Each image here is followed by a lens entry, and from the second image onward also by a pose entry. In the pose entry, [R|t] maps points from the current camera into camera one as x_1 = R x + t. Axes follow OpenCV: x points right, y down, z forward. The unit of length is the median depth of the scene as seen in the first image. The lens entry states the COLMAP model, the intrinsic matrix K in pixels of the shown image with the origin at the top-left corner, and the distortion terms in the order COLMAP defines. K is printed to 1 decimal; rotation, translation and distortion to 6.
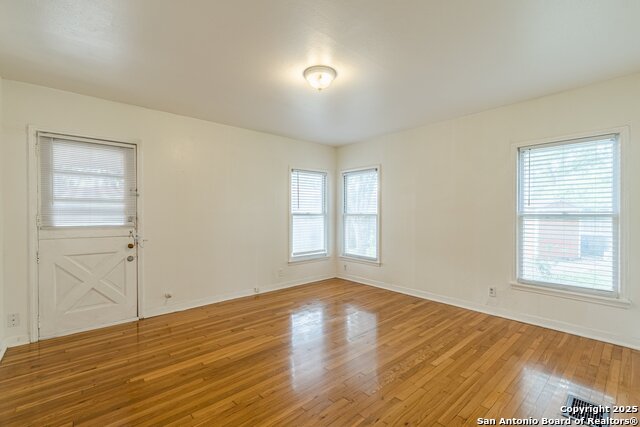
lens RADIAL K [[283.0, 0, 320.0], [0, 283.0, 213.5], [0, 0, 1]] dist [0.038853, 0.000131]
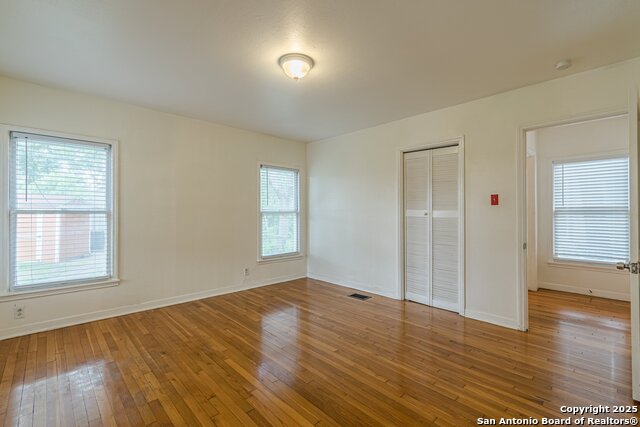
lens RADIAL K [[286.0, 0, 320.0], [0, 286.0, 213.5], [0, 0, 1]] dist [0.000058, -0.000117]
pose [[-0.035014, -0.005244, 0.999373, -0.755866], [-0.008580, 0.999951, 0.004947, -0.001309], [-0.999350, -0.008401, -0.035057, 0.765609]]
